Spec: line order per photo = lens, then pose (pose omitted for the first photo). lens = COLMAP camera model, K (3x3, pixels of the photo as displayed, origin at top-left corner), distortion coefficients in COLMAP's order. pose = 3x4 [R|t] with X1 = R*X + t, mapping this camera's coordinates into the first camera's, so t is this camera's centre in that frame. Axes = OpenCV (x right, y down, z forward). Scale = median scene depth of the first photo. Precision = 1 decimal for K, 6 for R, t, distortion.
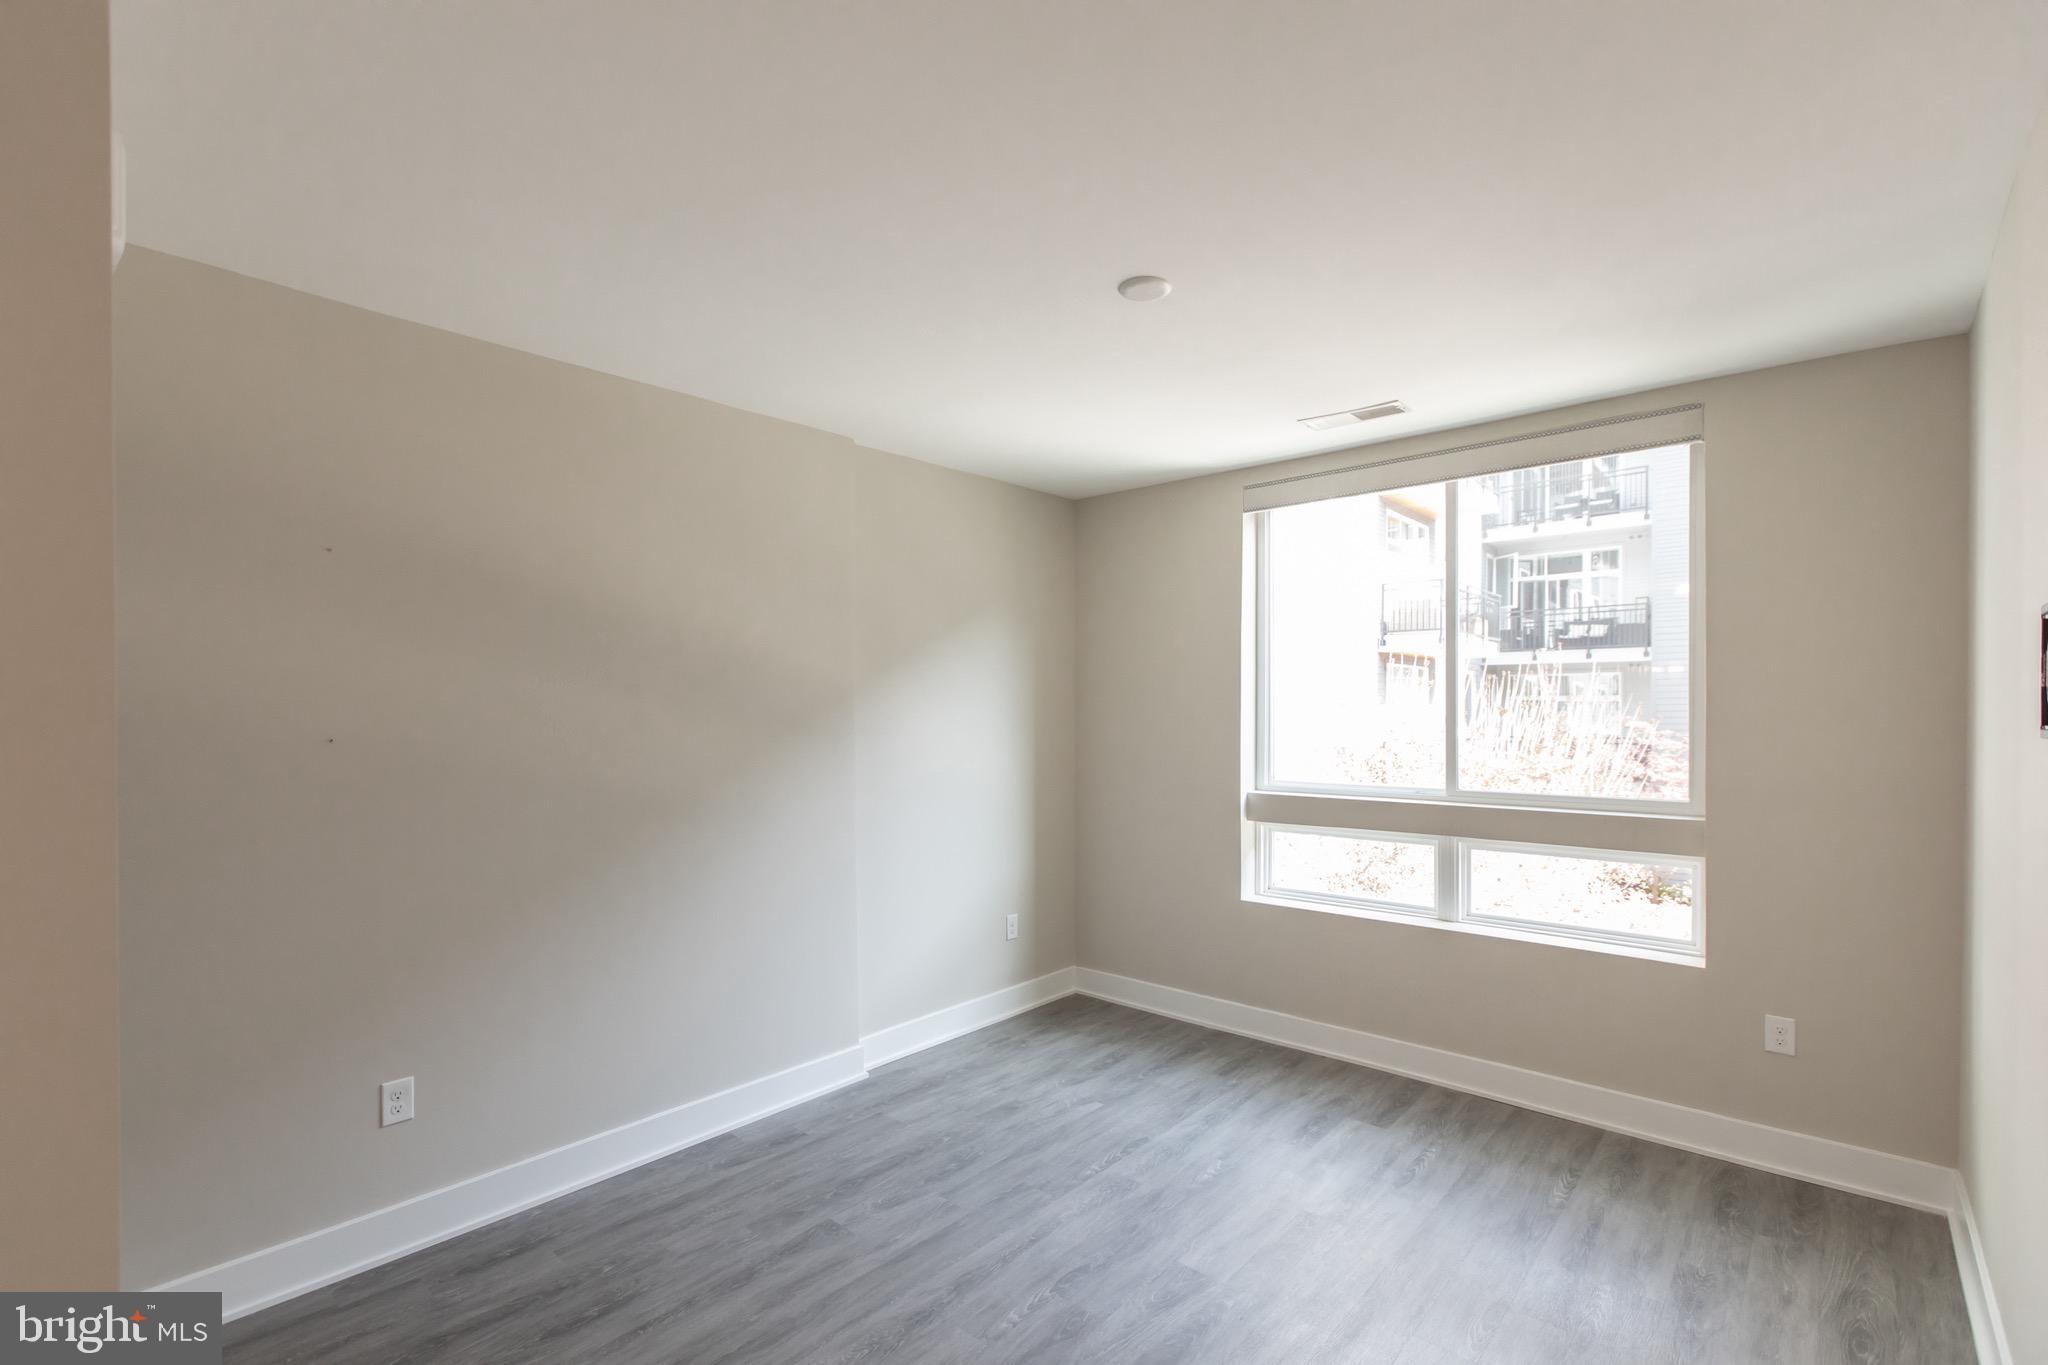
lens RADIAL K [[906.8, 0, 1012.0], [0, 906.8, 690.5], [0, 0, 1]] dist [0.000184, -0.000242]
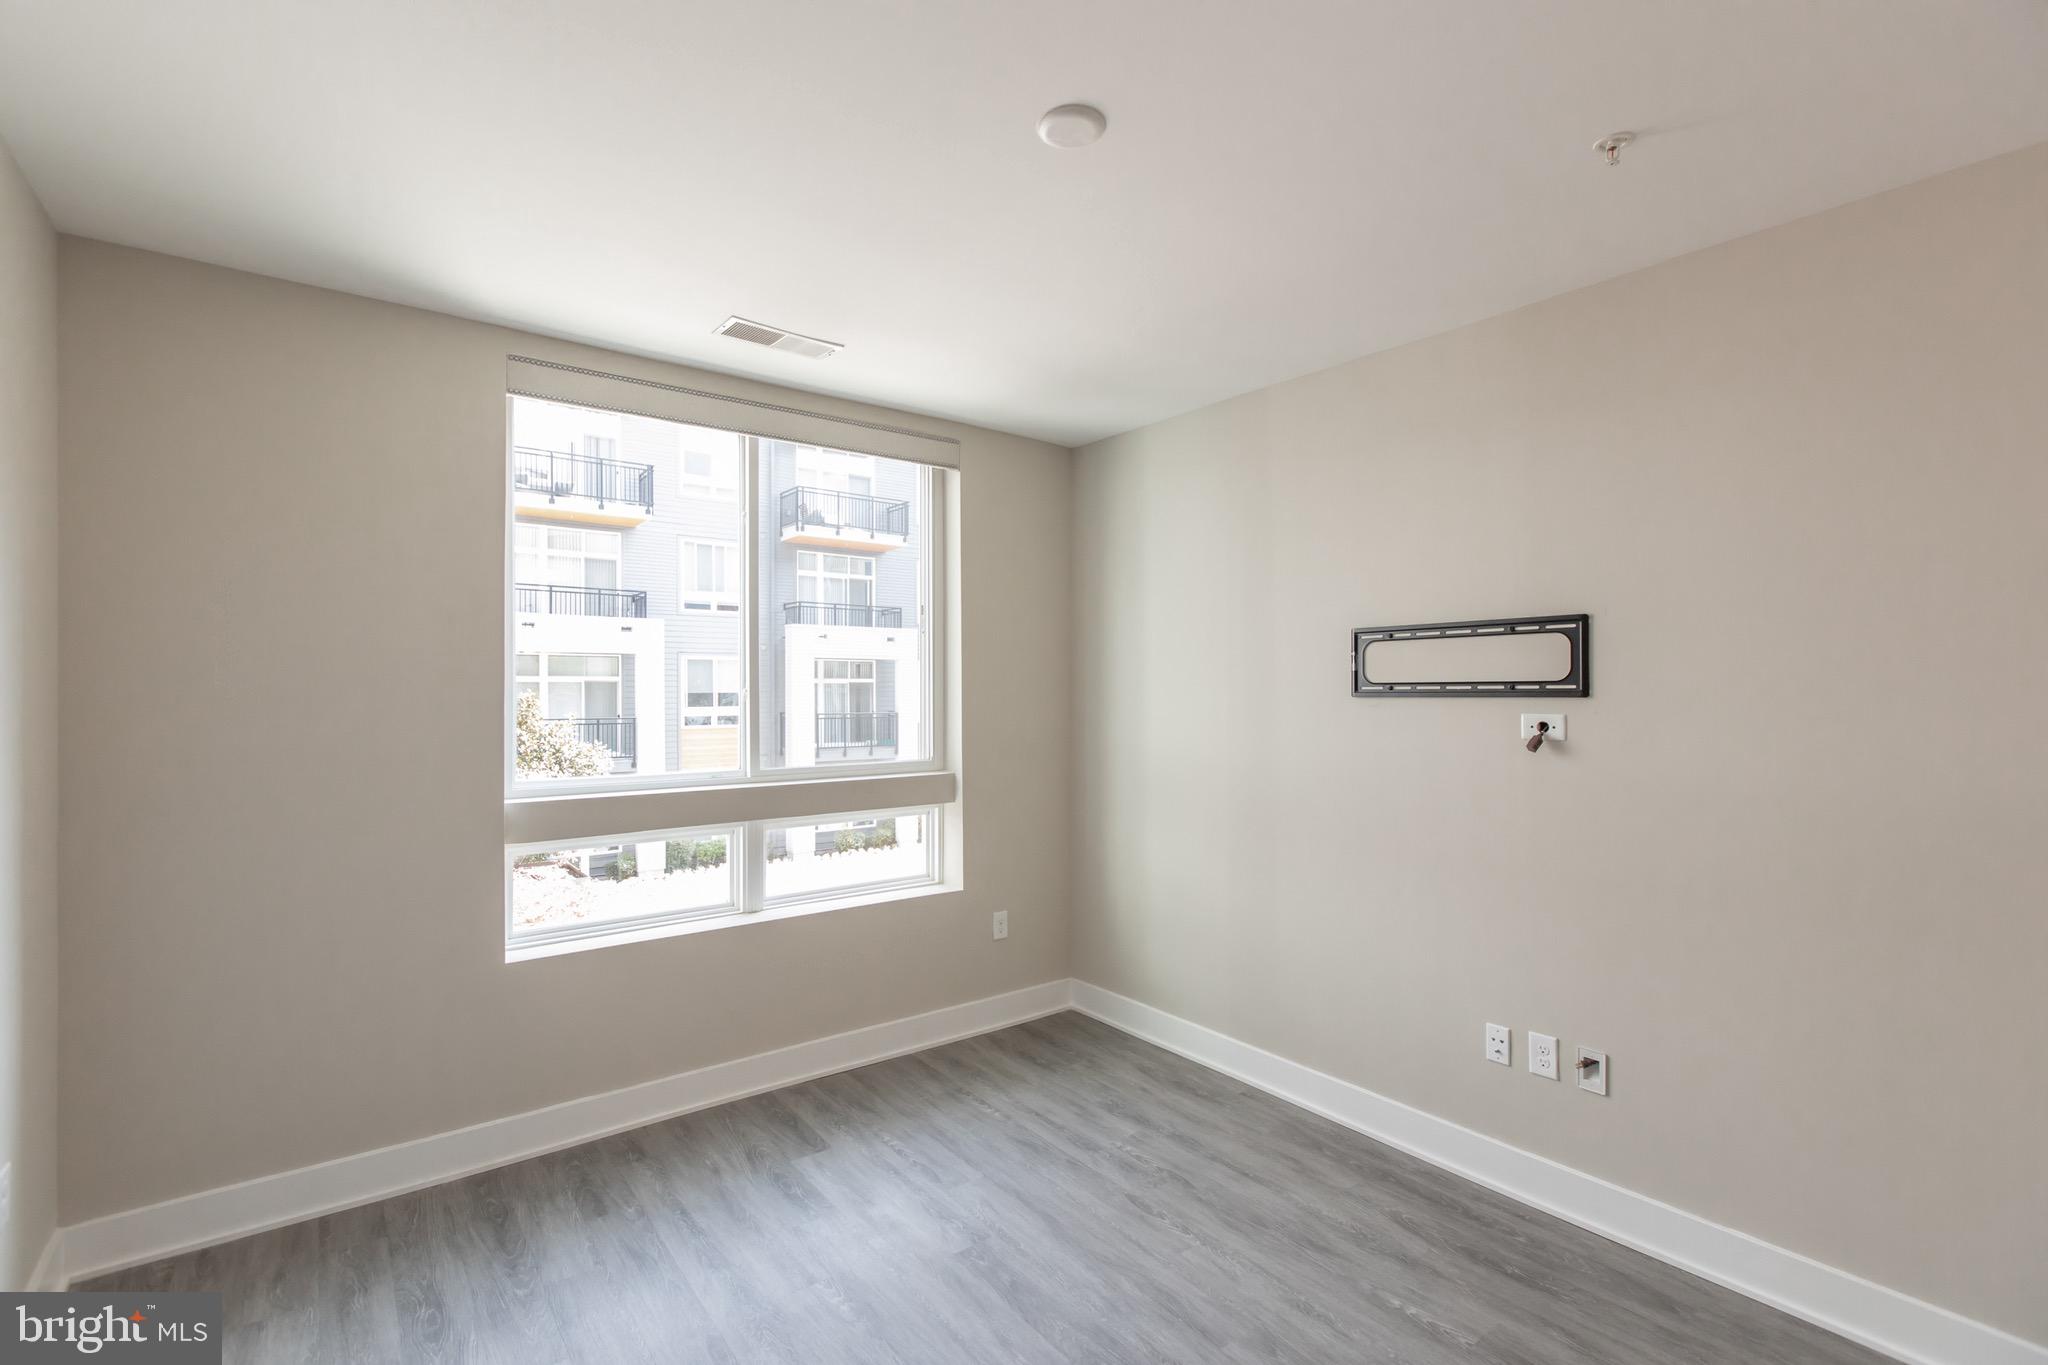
lens RADIAL K [[930.2, 0, 996.2], [0, 930.2, 674.8], [0, 0, 1]] dist [-0.000121, -0.000430]
pose [[0.195323, 0.015932, 0.980609, -0.434934], [-0.022001, 0.999688, -0.011860, 0.019005], [-0.980492, -0.019258, 0.195613, 0.618736]]
